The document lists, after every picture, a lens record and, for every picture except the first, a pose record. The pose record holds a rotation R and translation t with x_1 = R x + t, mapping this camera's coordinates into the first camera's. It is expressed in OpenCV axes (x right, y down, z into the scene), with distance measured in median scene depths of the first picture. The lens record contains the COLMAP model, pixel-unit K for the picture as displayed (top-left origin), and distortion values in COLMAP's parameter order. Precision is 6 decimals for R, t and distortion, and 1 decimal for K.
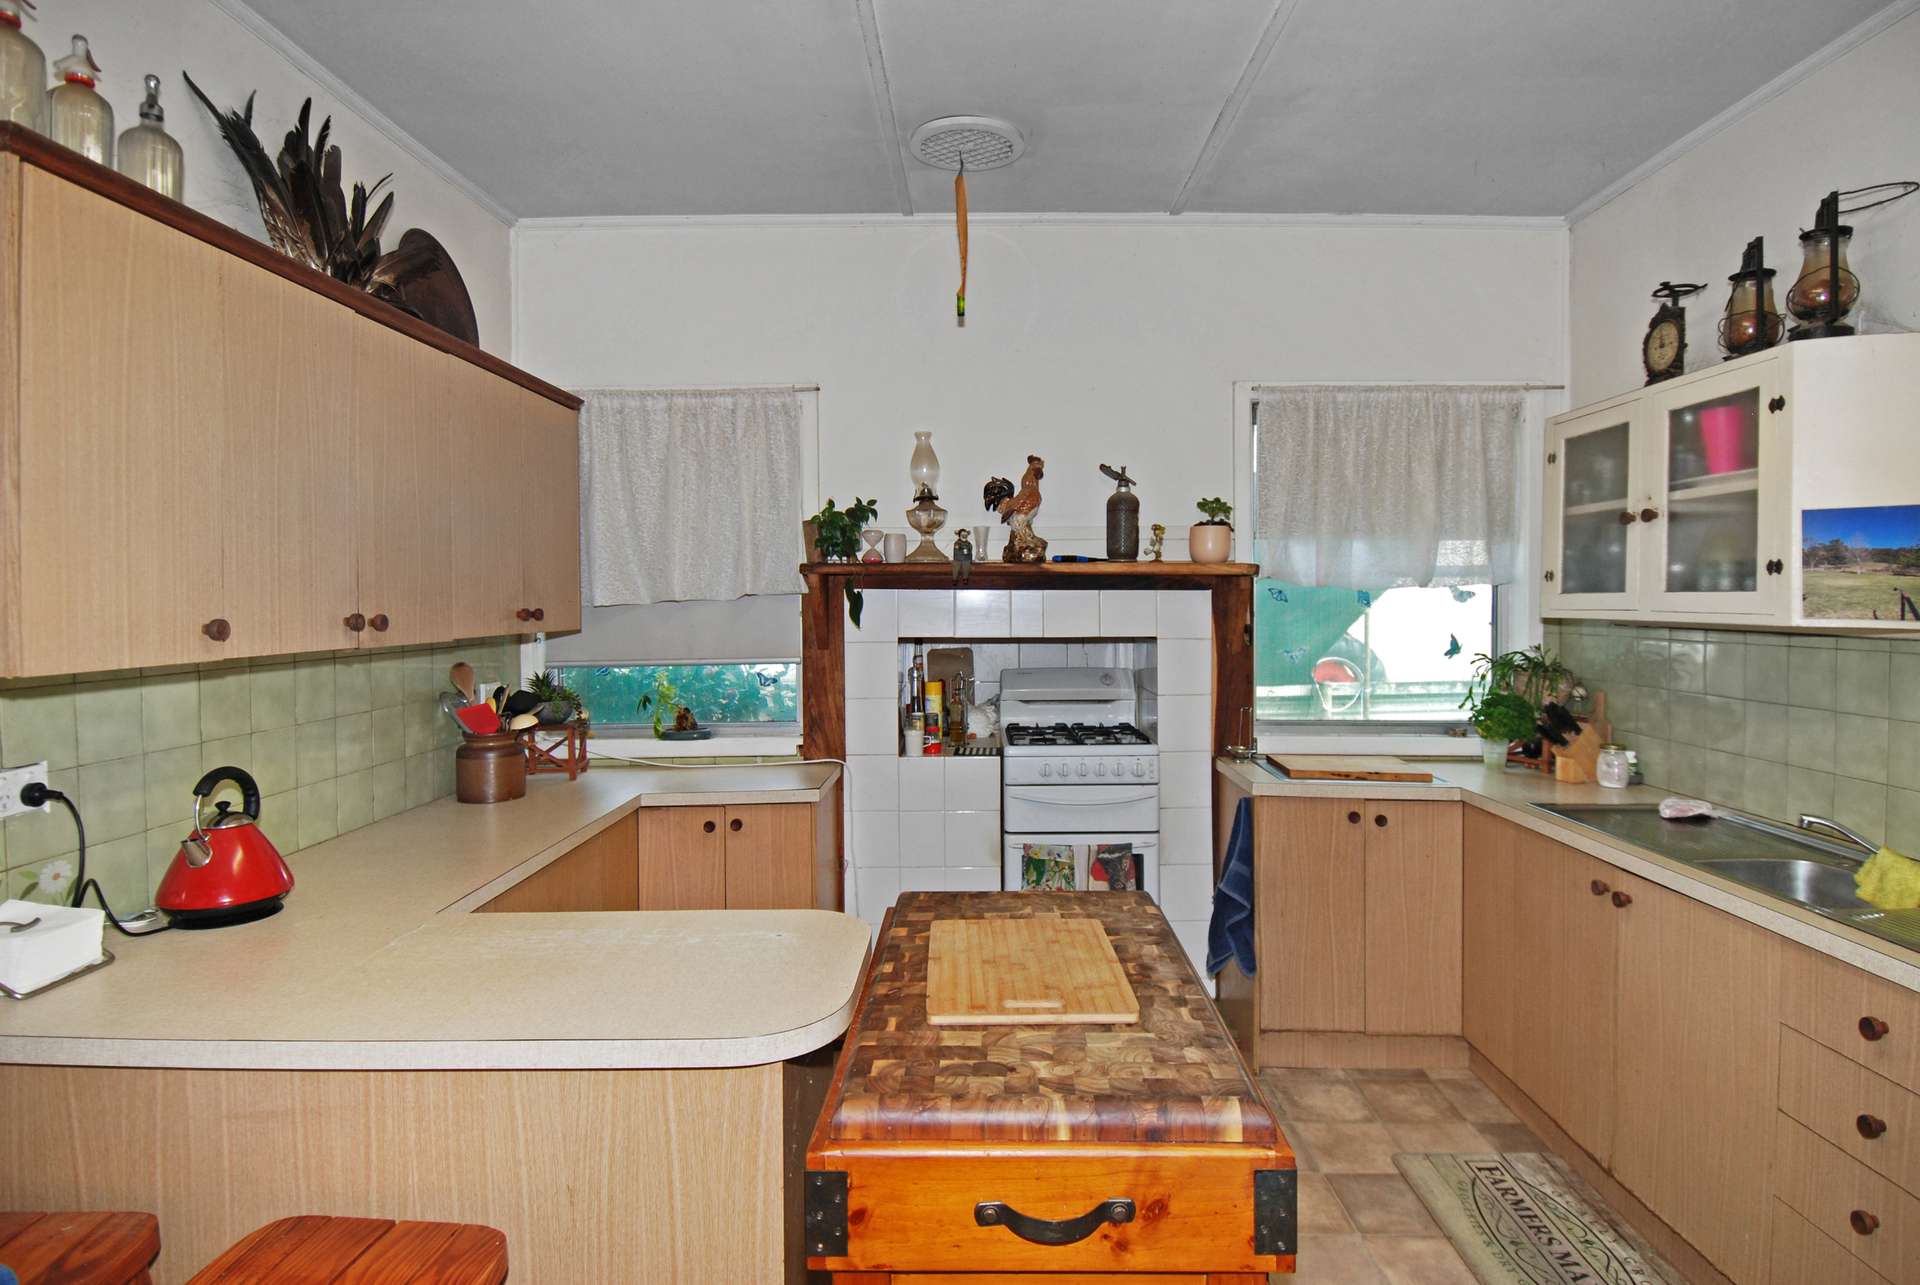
lens RADIAL K [[1019.4, 0, 962.8], [0, 1019.4, 626.0], [0, 0, 1]] dist [0.050064, -0.008734]
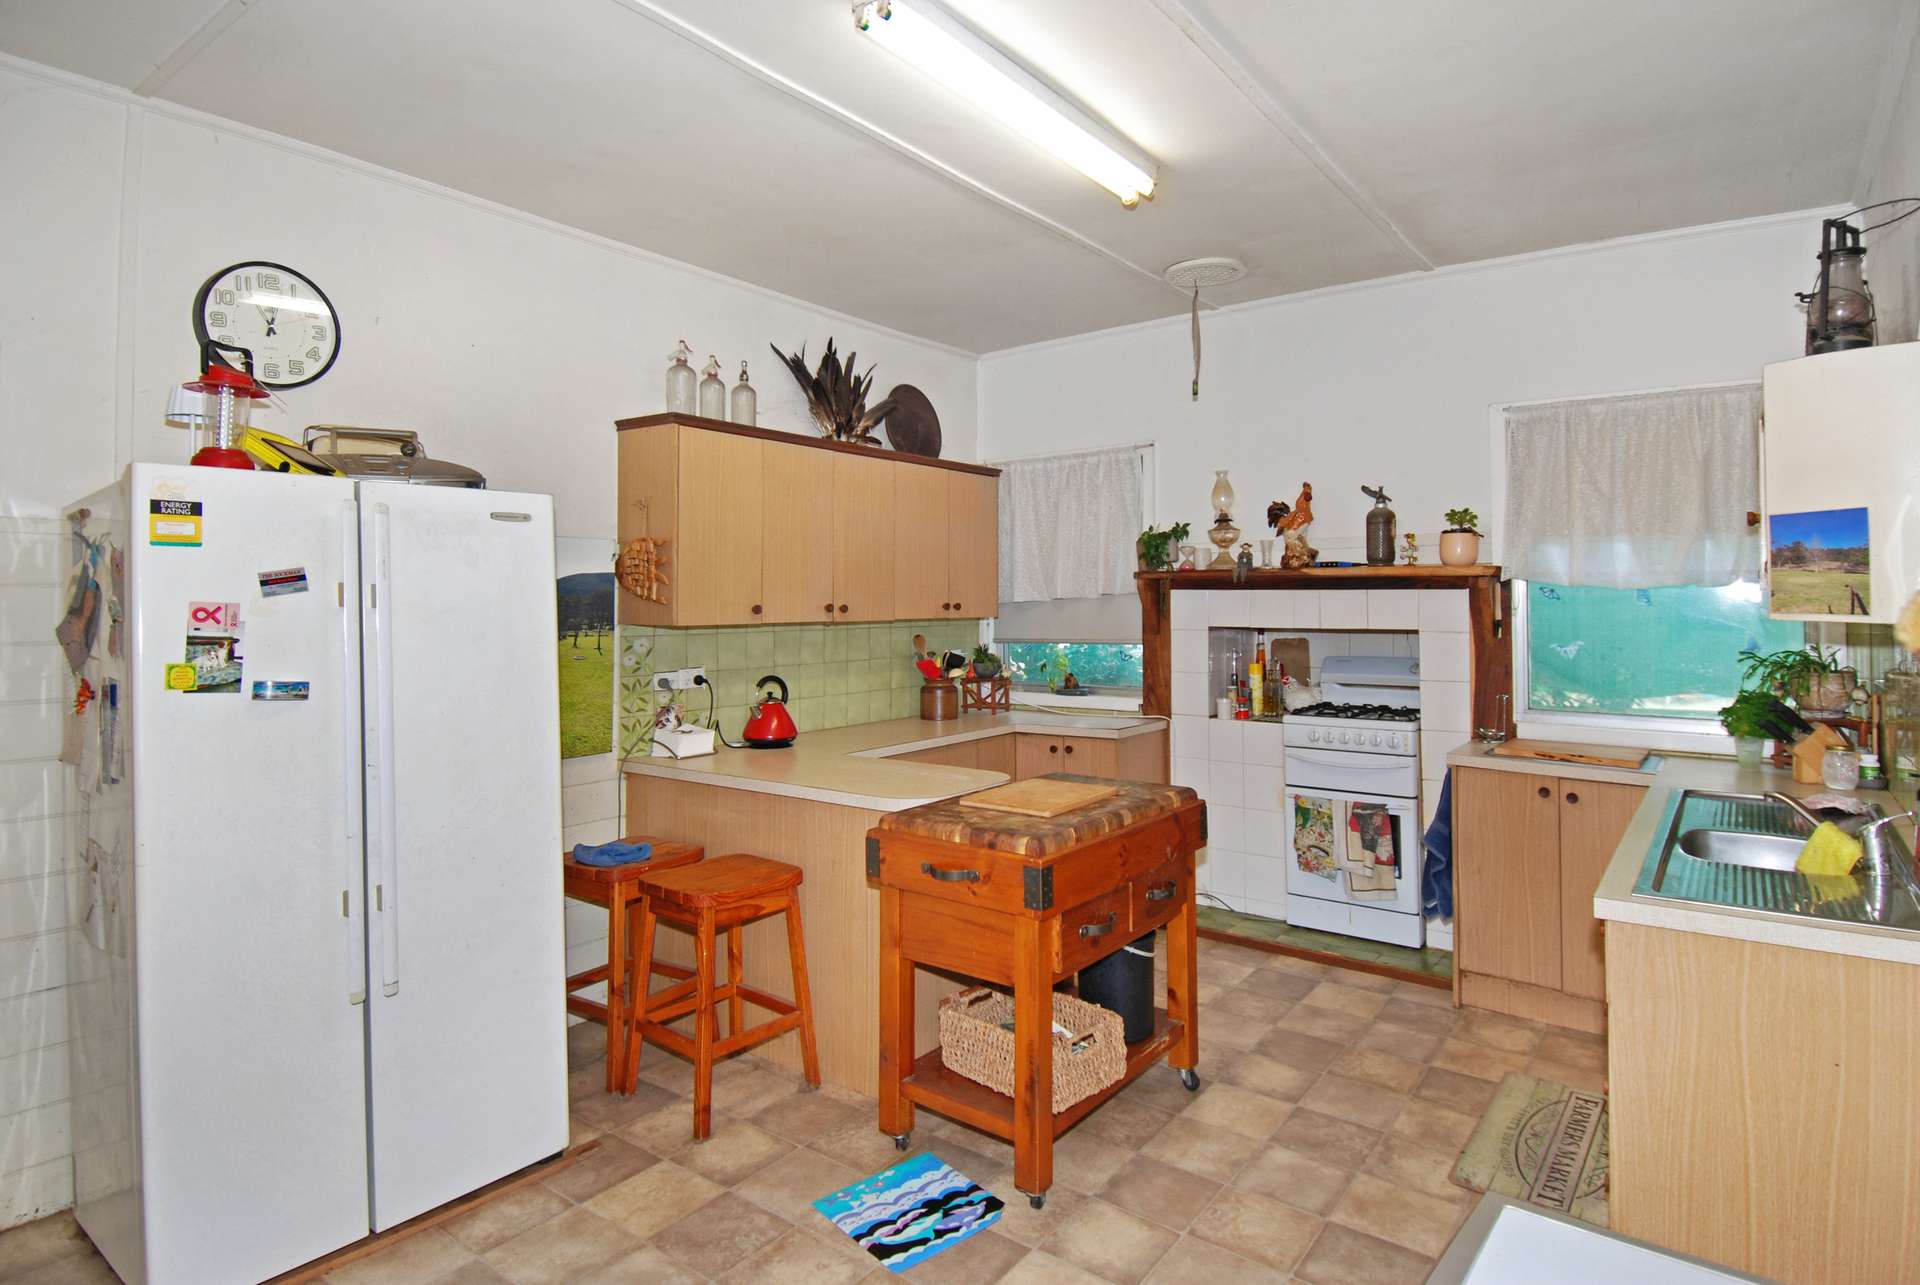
lens RADIAL K [[1019.4, 0, 994.9], [0, 1019.4, 598.6], [0, 0, 1]] dist [0.050064, -0.008734]
pose [[0.812303, 0.000842, -0.583235, 0.494913], [-0.018147, 0.999551, -0.023831, 0.012011], [0.582954, 0.029941, 0.811953, -0.236802]]
